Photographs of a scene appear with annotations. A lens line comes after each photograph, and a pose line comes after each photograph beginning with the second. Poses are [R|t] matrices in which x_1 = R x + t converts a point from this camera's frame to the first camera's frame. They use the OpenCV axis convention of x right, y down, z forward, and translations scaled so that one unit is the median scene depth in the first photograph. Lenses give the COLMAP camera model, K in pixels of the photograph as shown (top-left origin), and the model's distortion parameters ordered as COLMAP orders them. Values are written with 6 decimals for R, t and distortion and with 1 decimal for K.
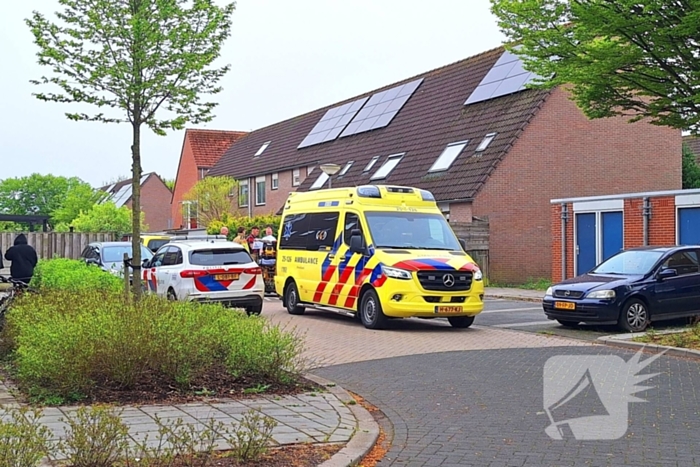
lens RADIAL K [[876.4, 0, 349.6], [0, 876.4, 250.2], [0, 0, 1]] dist [0.035932, 0.014191]
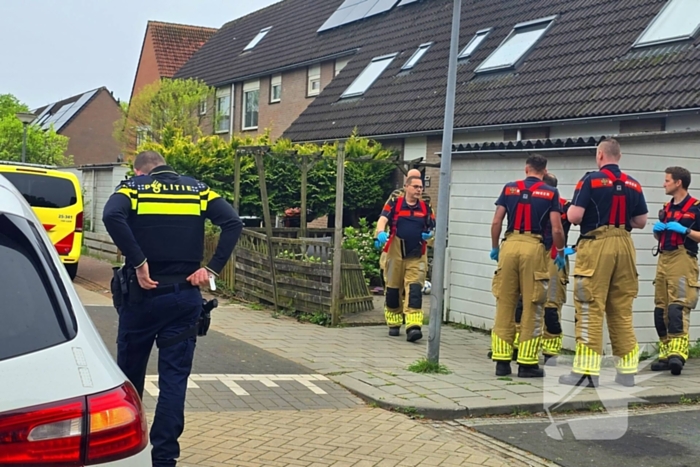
lens RADIAL K [[876.4, 0, 349.6], [0, 876.4, 250.2], [0, 0, 1]] dist [0.035932, 0.014191]
pose [[0.998748, 0.049491, 0.007261, -0.044905], [-0.049783, 0.997613, 0.047849, -0.003044], [-0.004875, -0.048151, 0.998828, 0.527058]]
